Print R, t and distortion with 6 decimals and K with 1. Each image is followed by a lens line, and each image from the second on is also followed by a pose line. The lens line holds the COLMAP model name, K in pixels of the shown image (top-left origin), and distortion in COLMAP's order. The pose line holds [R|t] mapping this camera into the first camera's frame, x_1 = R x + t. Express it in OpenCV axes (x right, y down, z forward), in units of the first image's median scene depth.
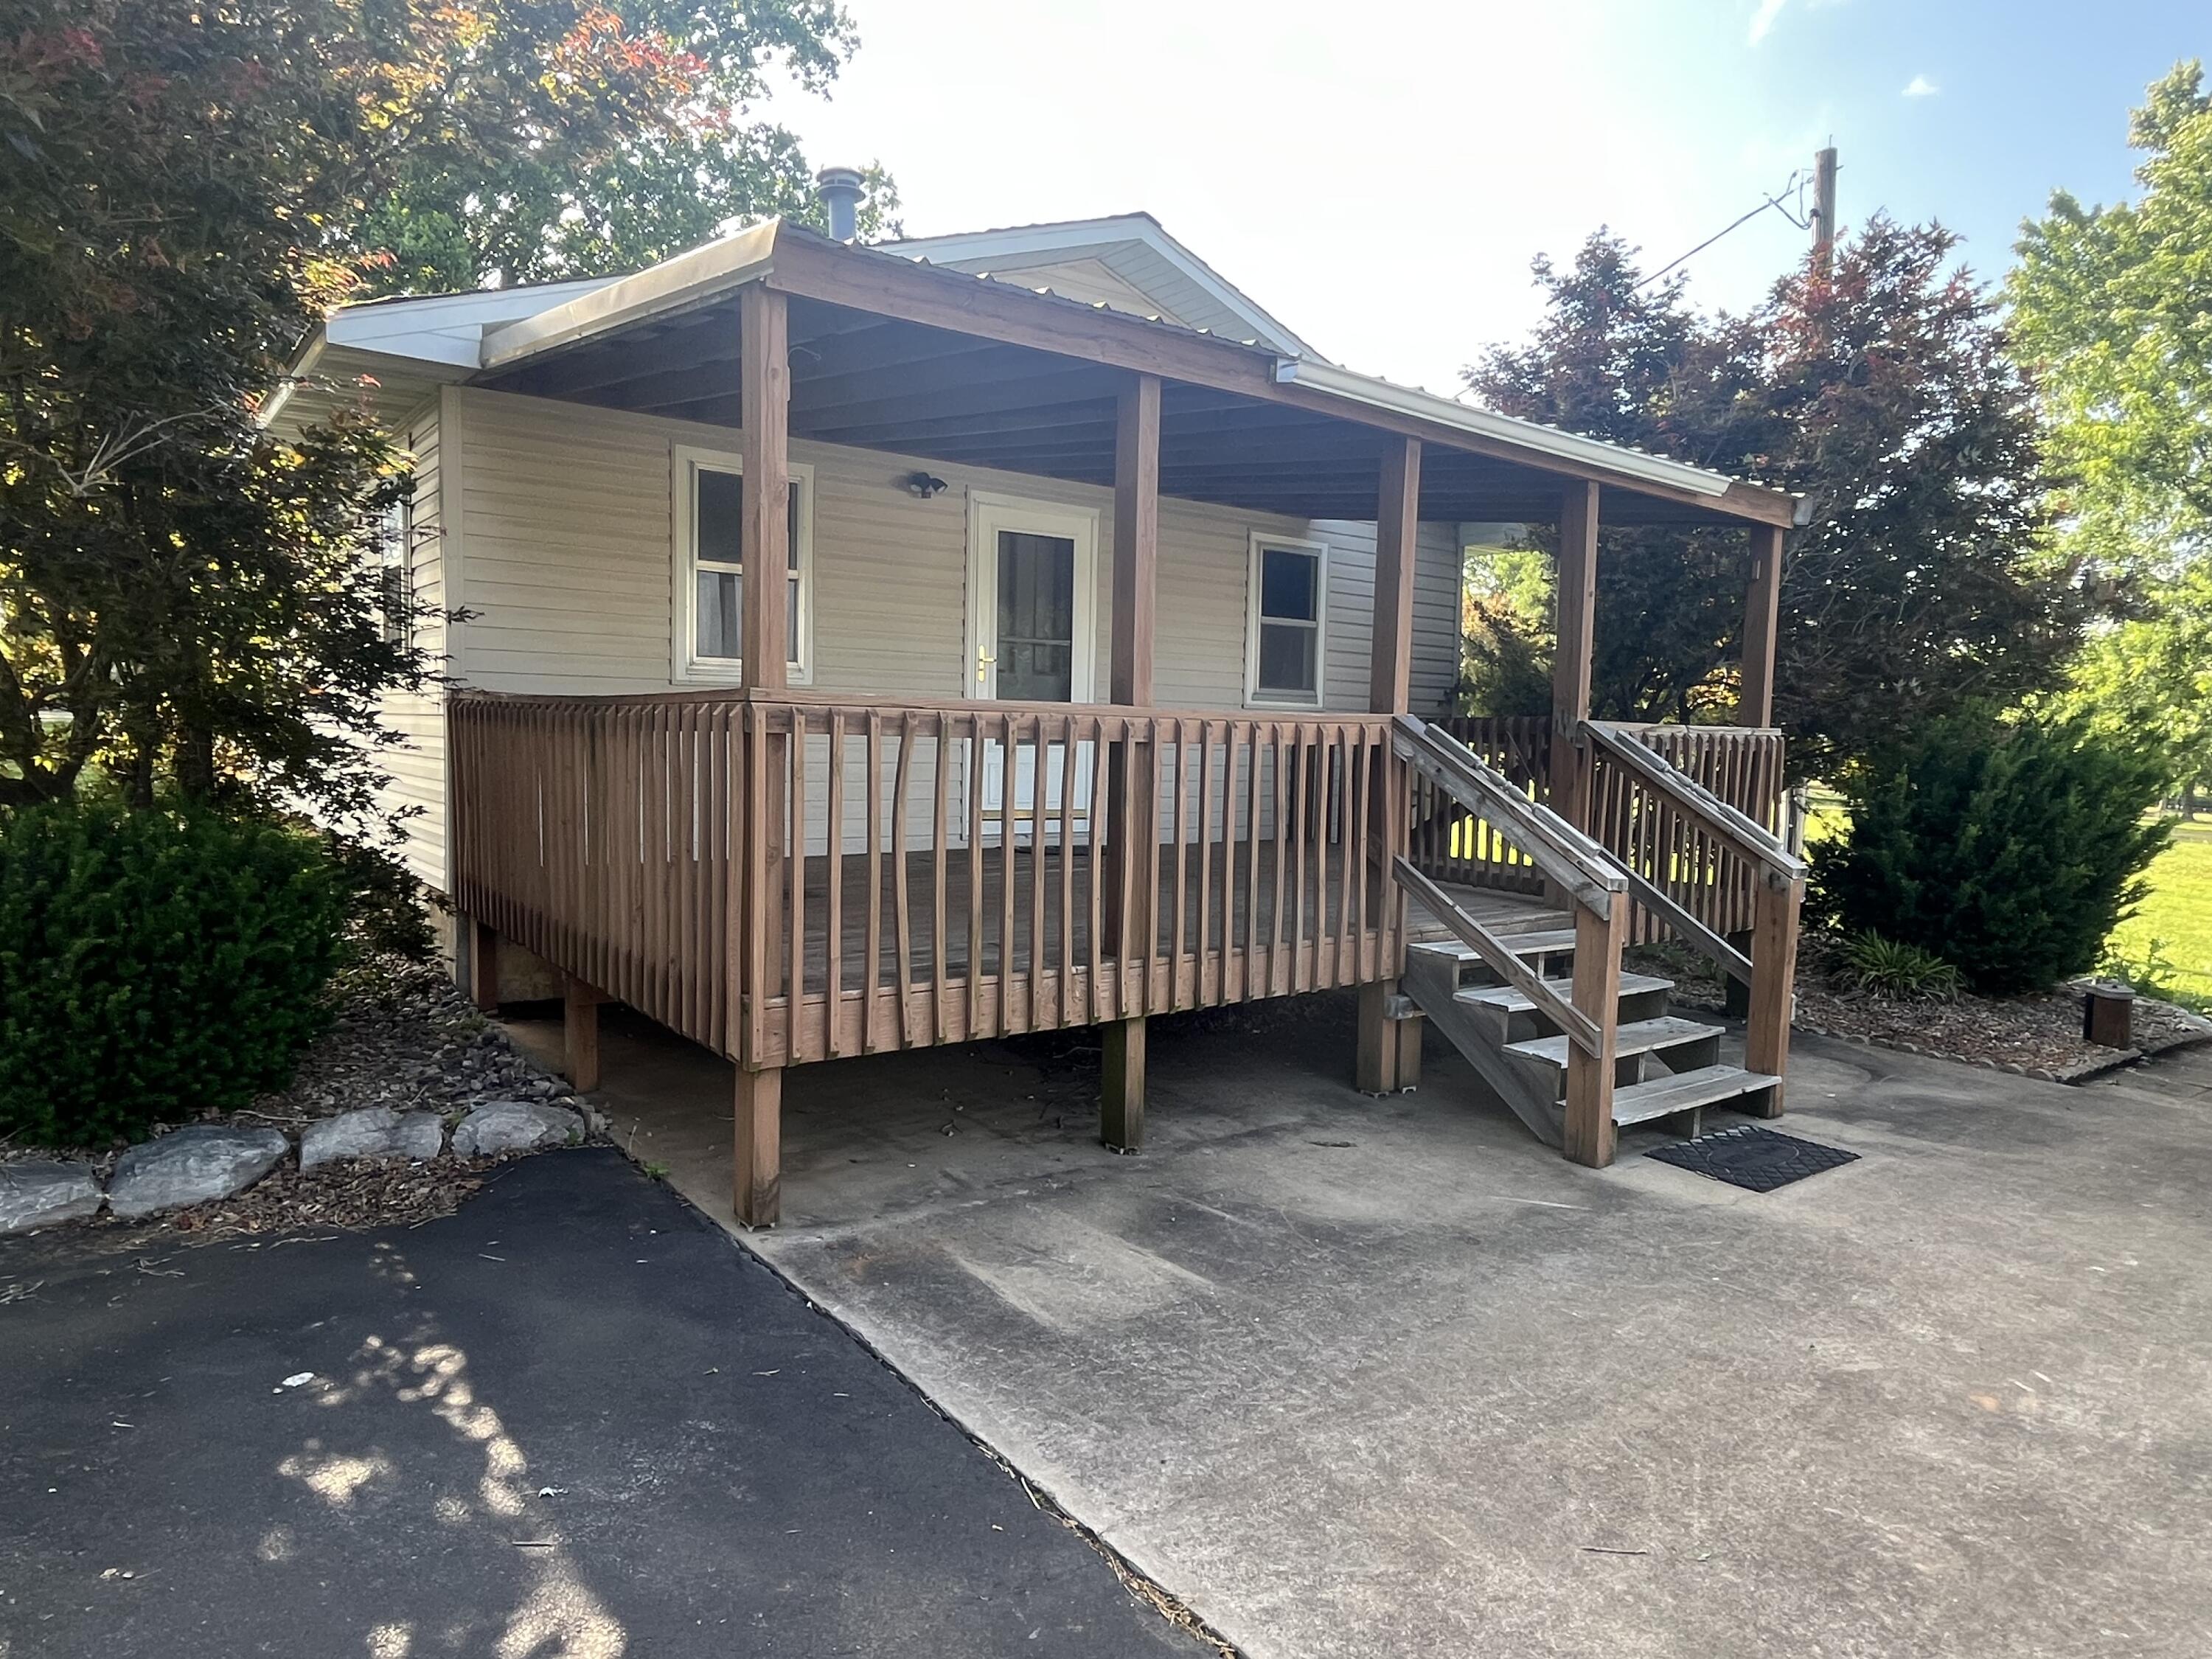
lens RADIAL K [[1359.6, 0, 1106.0], [0, 1359.6, 829.5], [0, 0, 1]] dist [-0.002468, -0.000423]
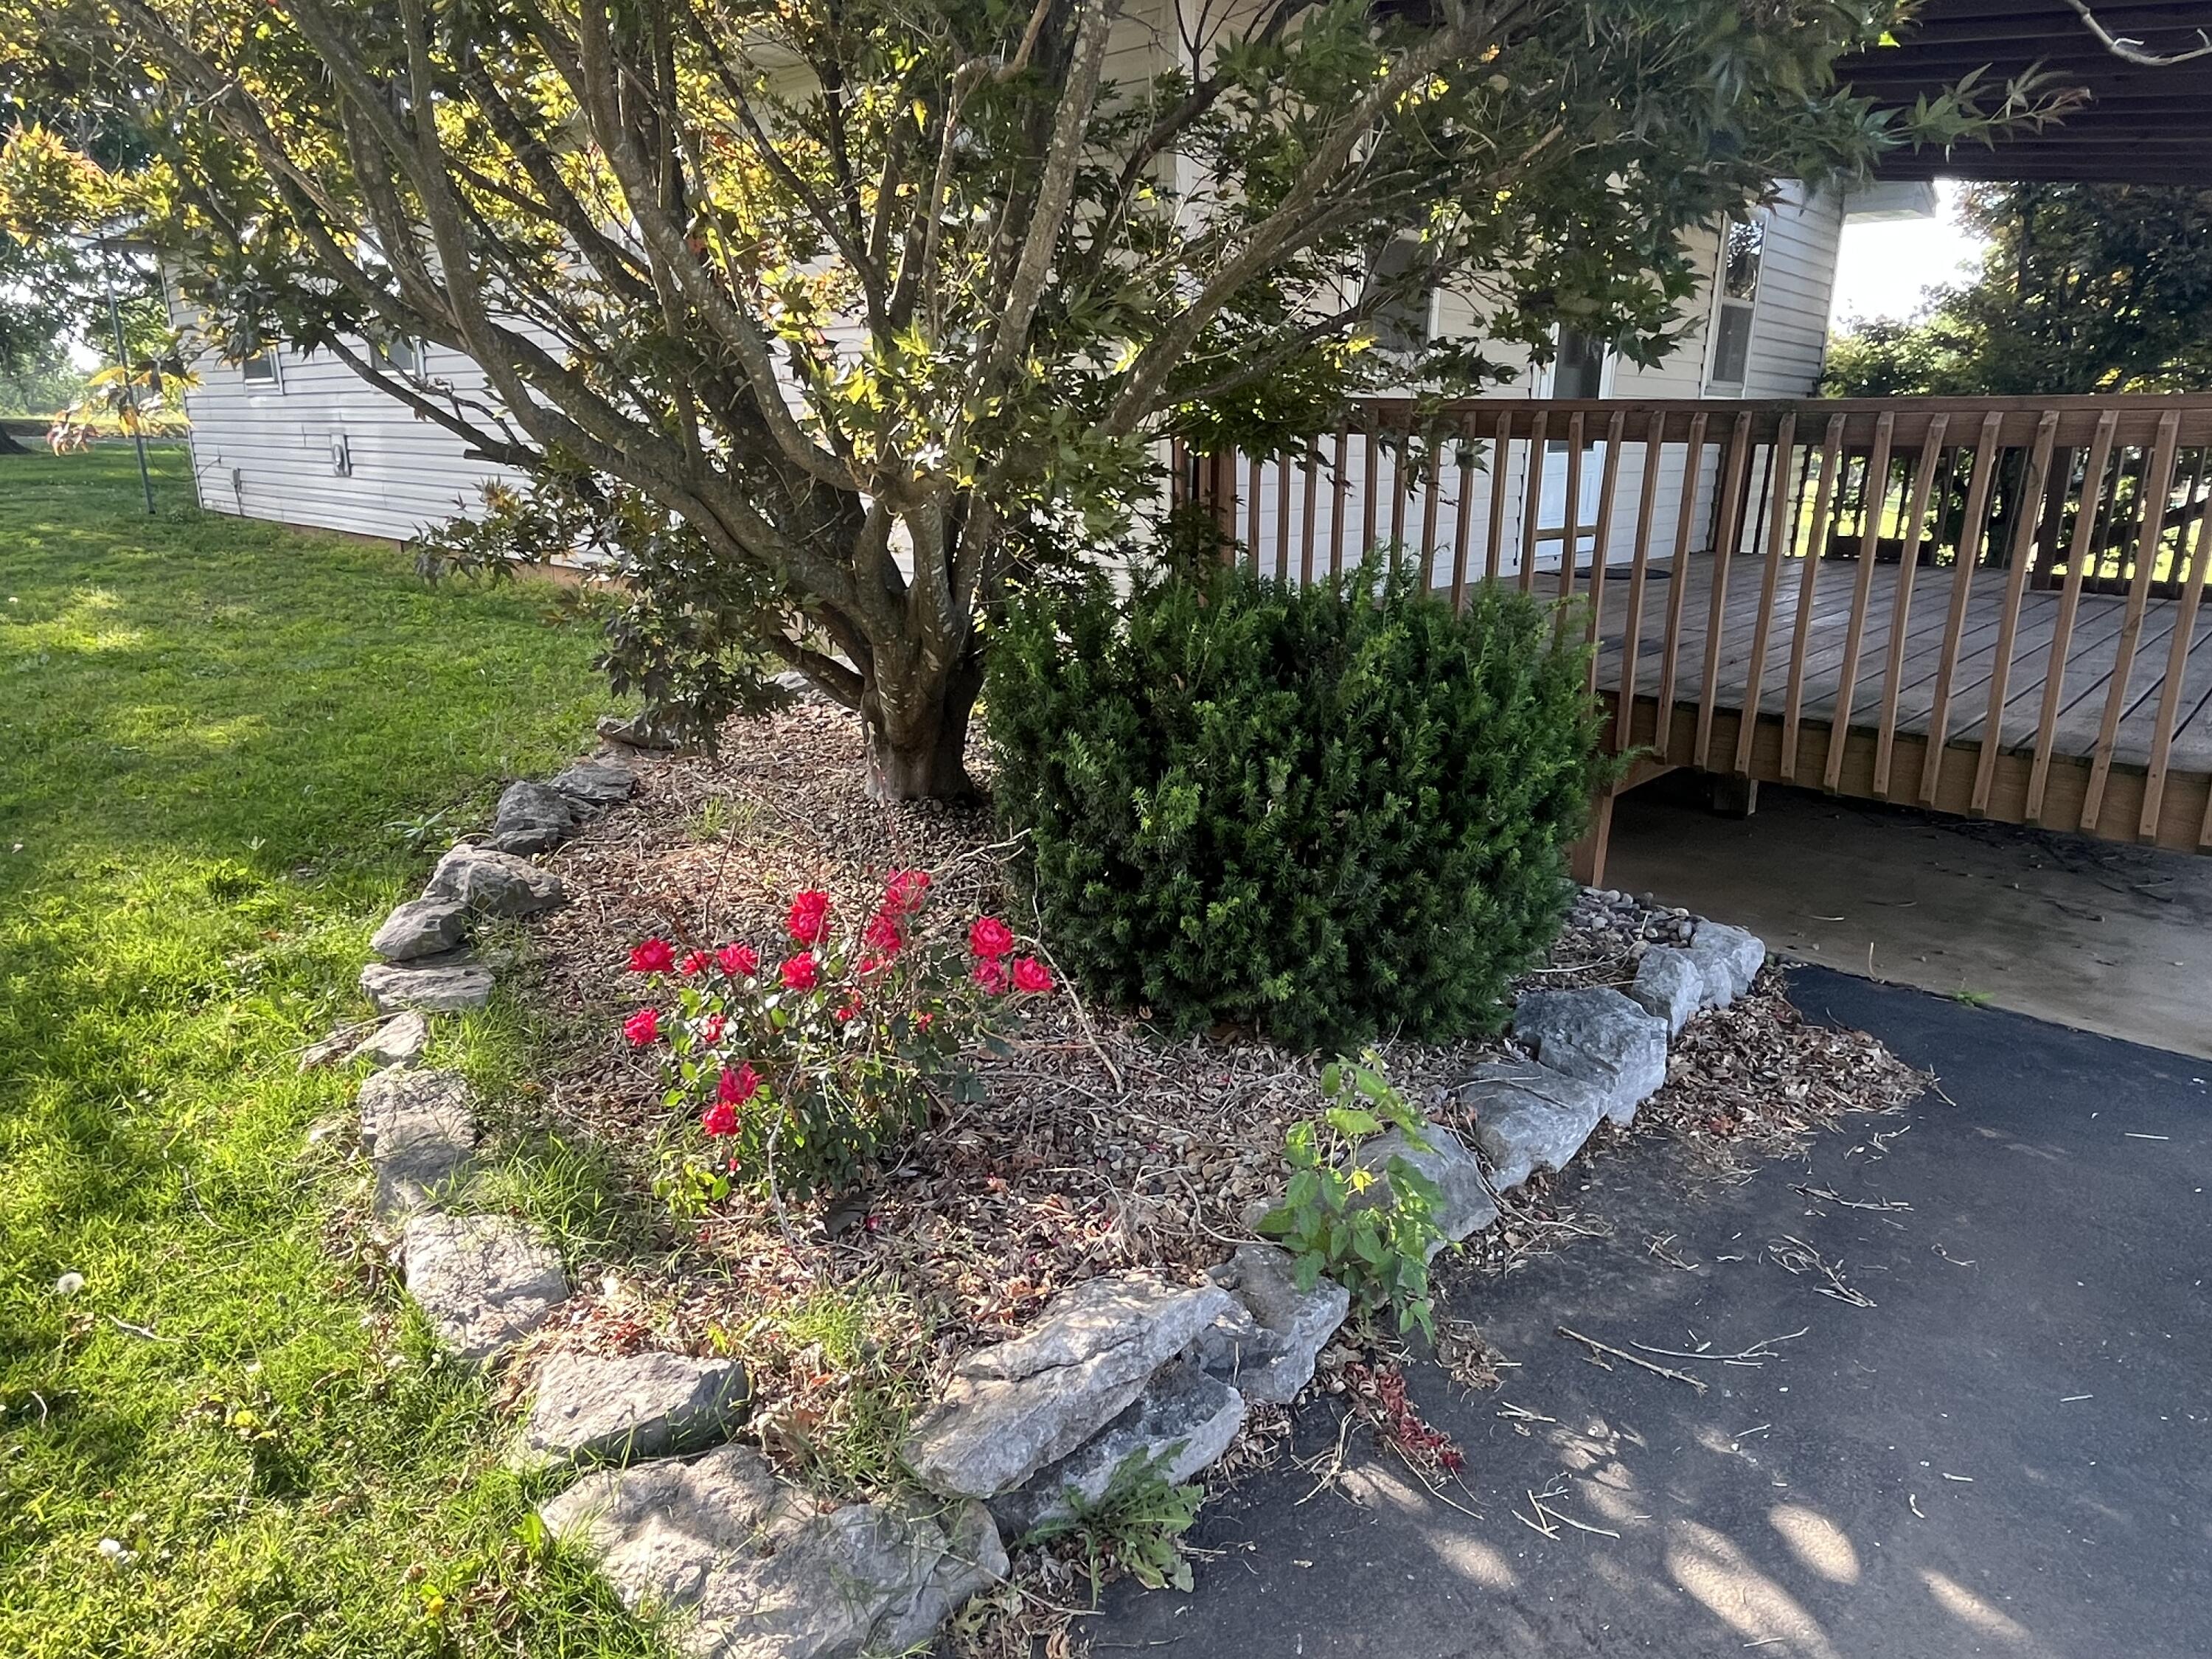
lens RADIAL K [[1359.6, 0, 1106.0], [0, 1359.6, 829.5], [0, 0, 1]] dist [-0.002468, -0.000423]
pose [[0.984982, -0.059486, 0.162087, -0.879701], [0.023112, 0.975752, 0.217656, -0.037477], [-0.171104, -0.210641, 0.962473, 0.278841]]
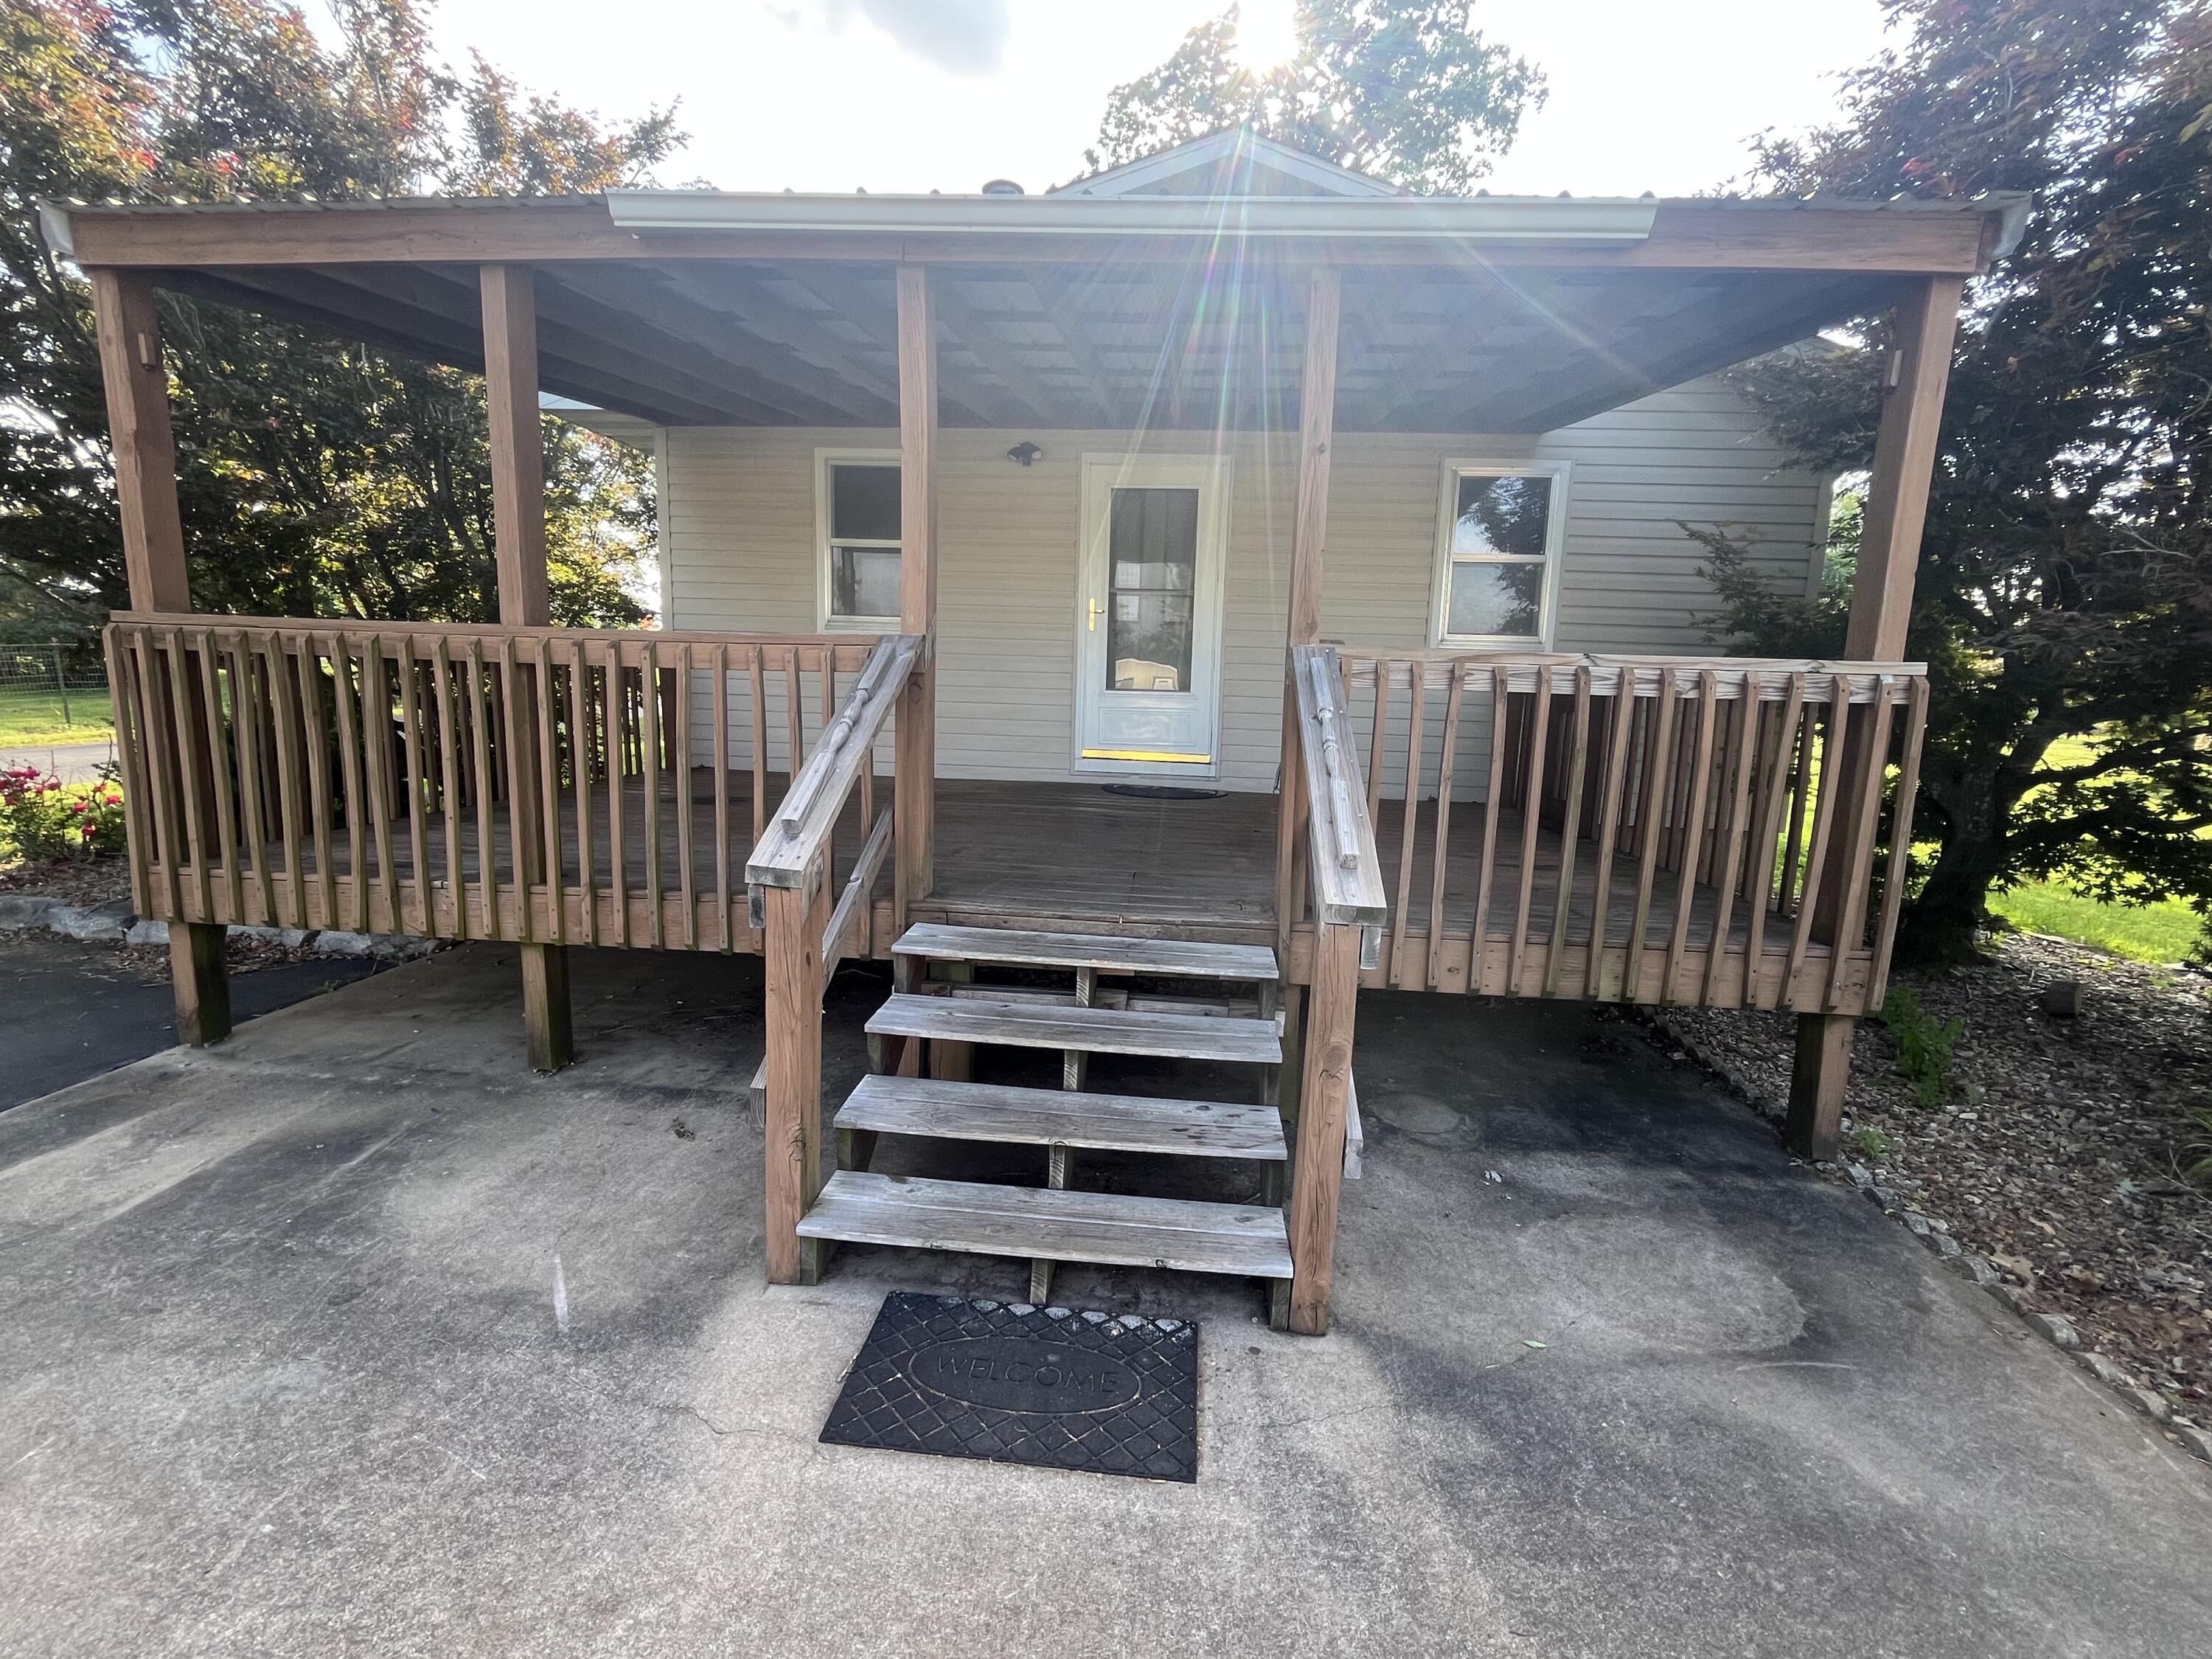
lens RADIAL K [[958.6, 0, 1104.8], [0, 958.6, 826.6], [0, 0, 1]] dist [-0.003493, 0.000848]
pose [[0.740195, 0.102261, -0.664570, 0.777514], [-0.063034, 0.994568, 0.082833, -0.029869], [0.669431, -0.019422, 0.742621, 0.751113]]
